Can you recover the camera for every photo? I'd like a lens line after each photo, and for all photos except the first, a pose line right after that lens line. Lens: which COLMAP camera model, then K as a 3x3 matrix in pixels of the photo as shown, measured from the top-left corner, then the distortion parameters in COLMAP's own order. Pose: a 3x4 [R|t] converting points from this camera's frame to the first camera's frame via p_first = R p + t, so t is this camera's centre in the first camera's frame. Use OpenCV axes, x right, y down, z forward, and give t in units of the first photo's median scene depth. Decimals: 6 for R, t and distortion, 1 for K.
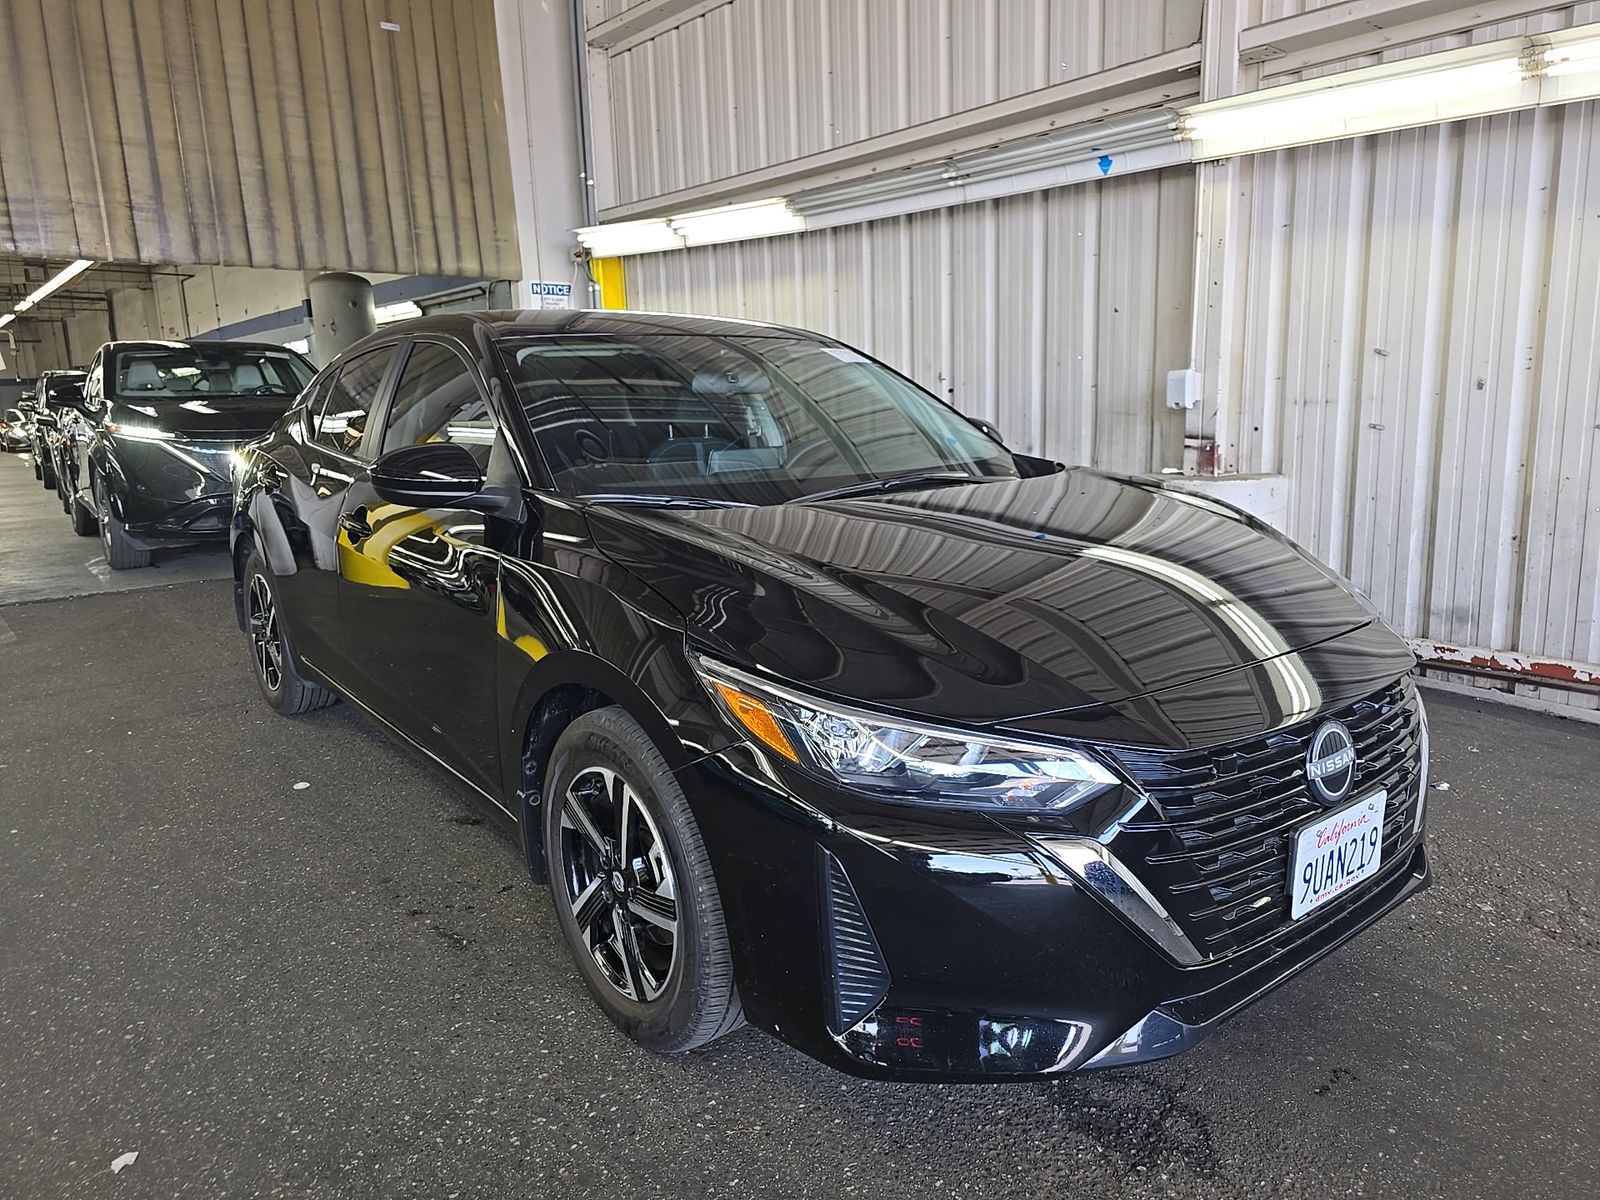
lens RADIAL K [[1090.4, 0, 809.4], [0, 1090.4, 600.5], [0, 0, 1]] dist [0.040958, -0.036486]
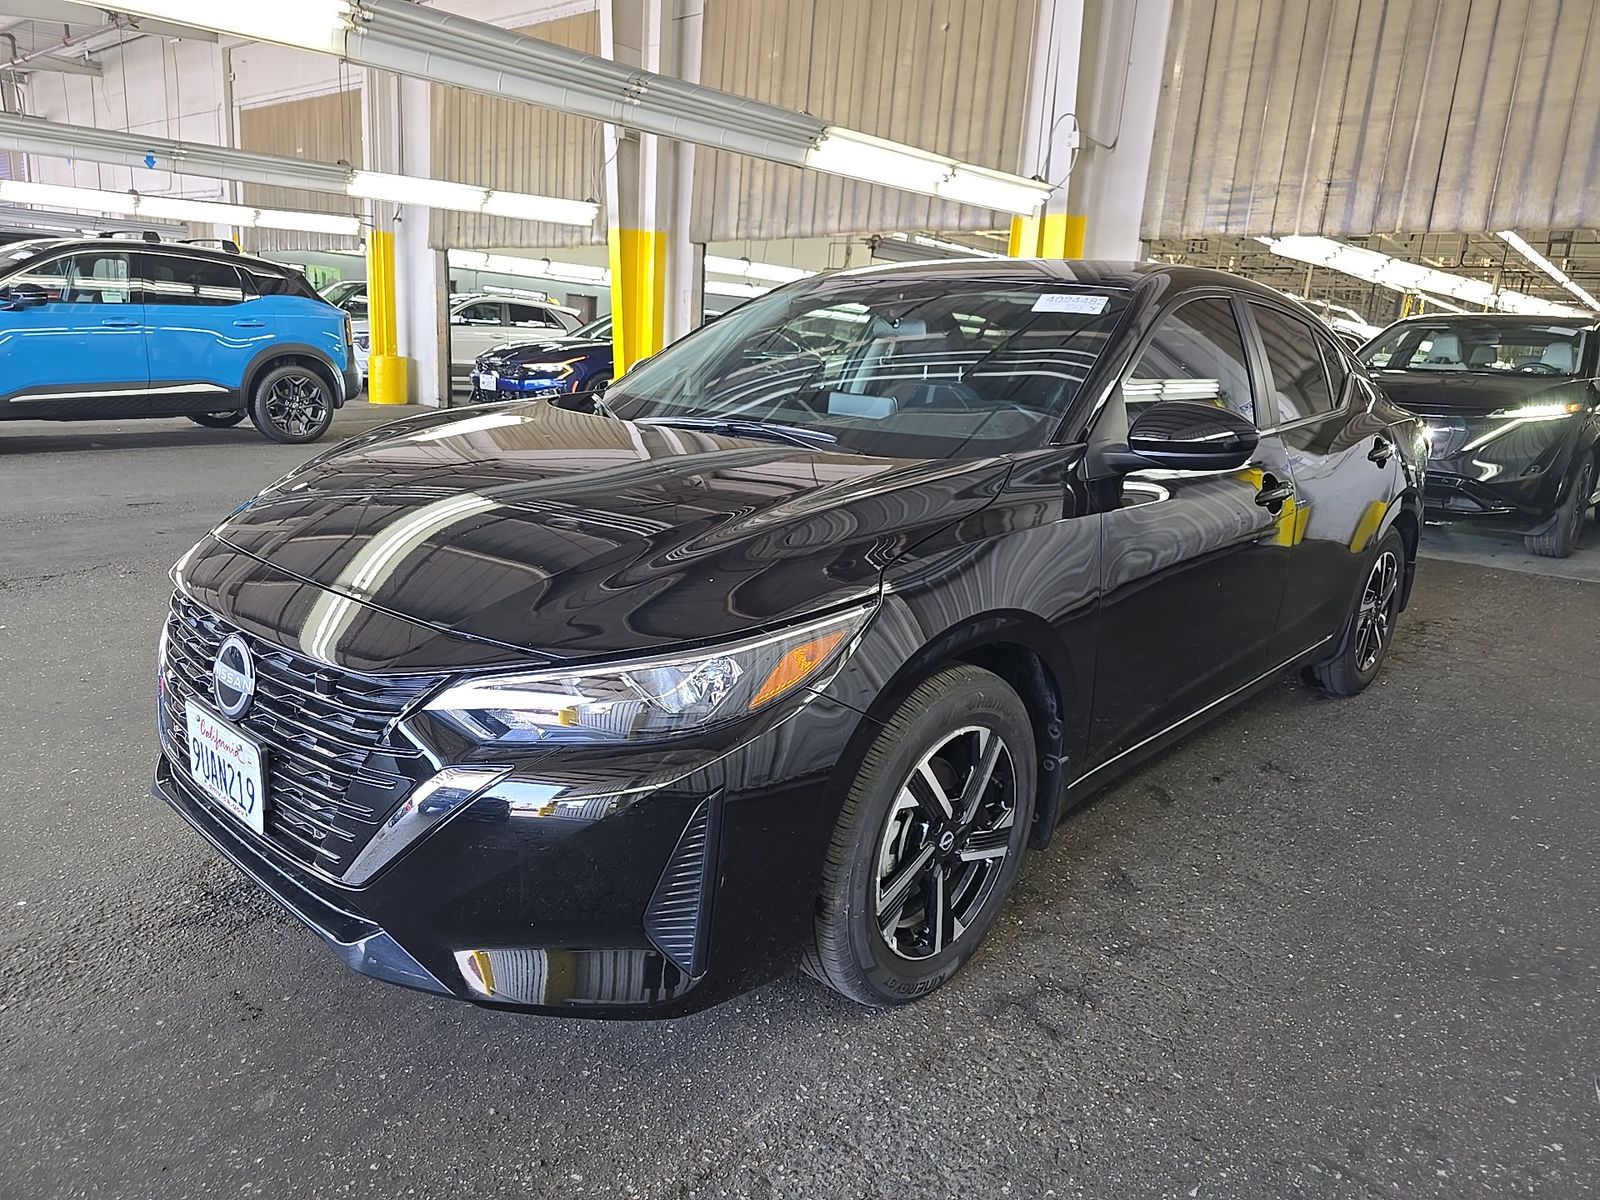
lens RADIAL K [[1090.4, 0, 795.7], [0, 1090.4, 599.6], [0, 0, 1]] dist [0.040958, -0.036486]
pose [[0.149356, 0.256023, -0.955063, 0.423896], [-0.248854, 0.944539, 0.214285, -0.073737], [0.956956, 0.205667, 0.204785, 0.360114]]
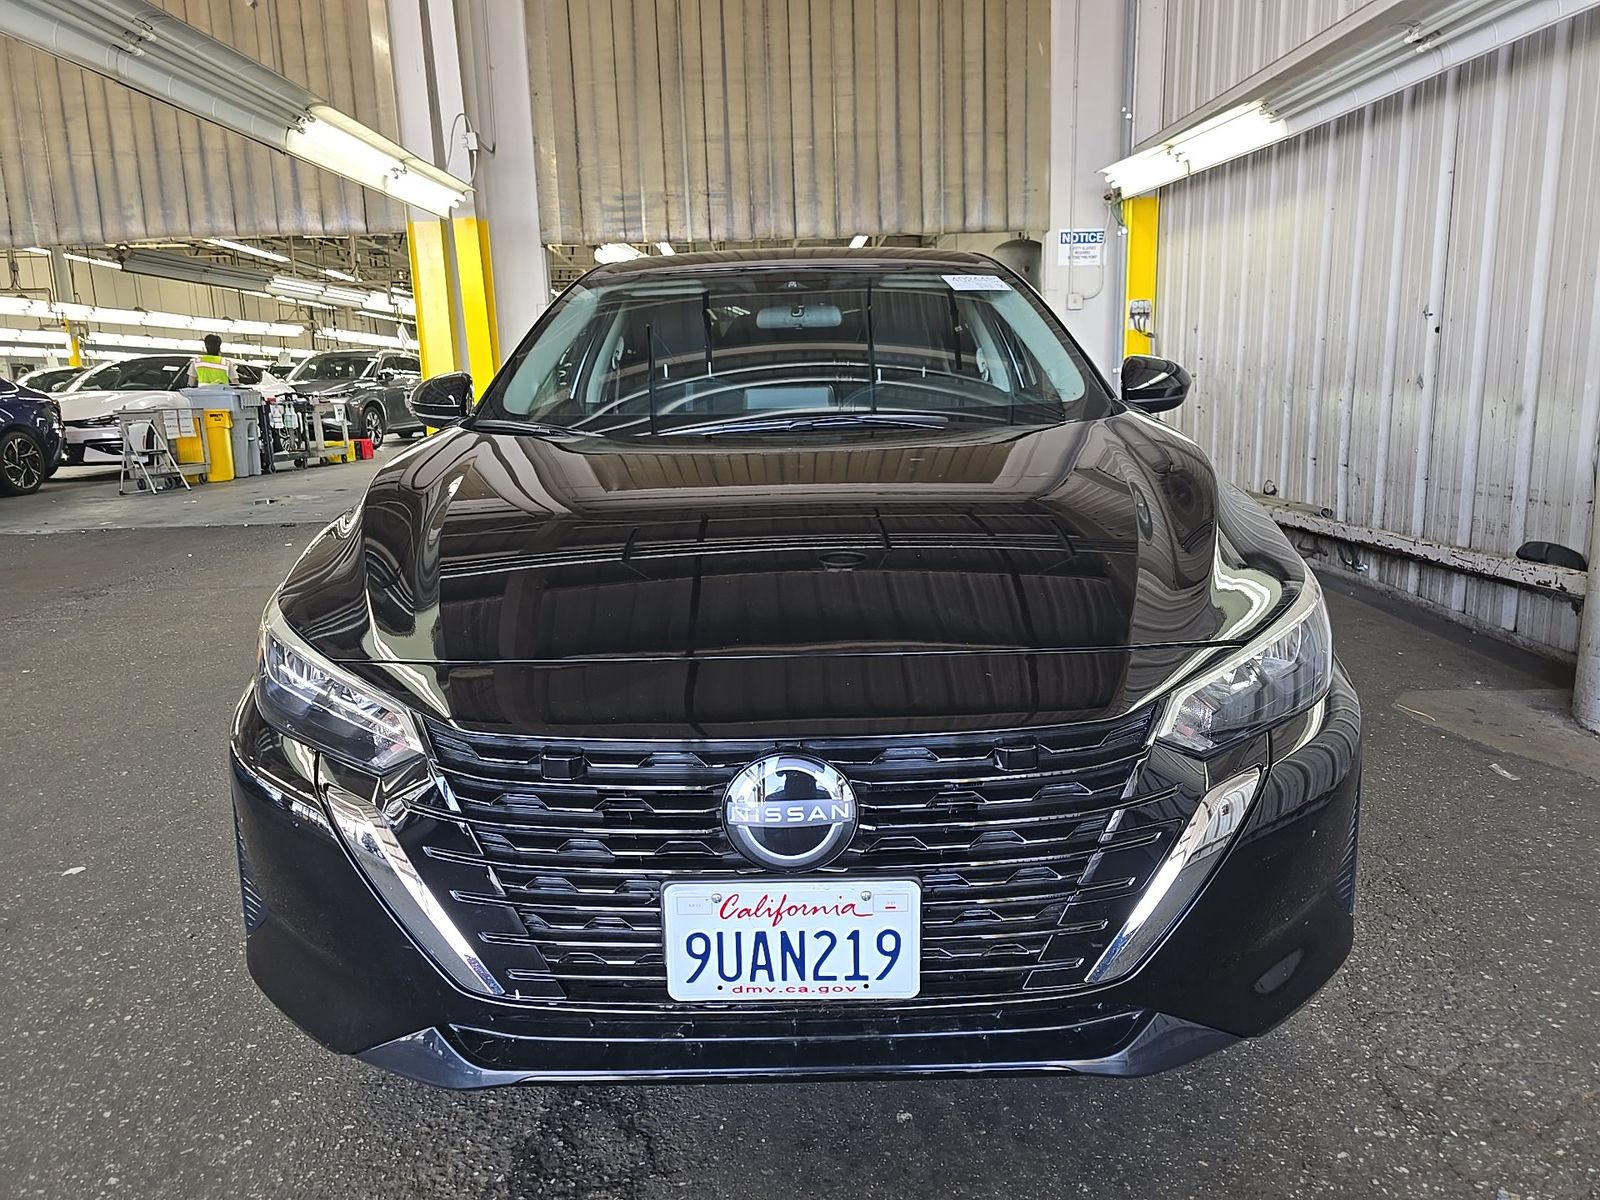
lens RADIAL K [[1090.4, 0, 802.2], [0, 1090.4, 603.6], [0, 0, 1]] dist [0.040958, -0.036486]
pose [[0.775642, 0.132103, -0.617193, 0.257460], [-0.111539, 0.991150, 0.071971, -0.011255], [0.621239, 0.013017, 0.783513, 0.128445]]
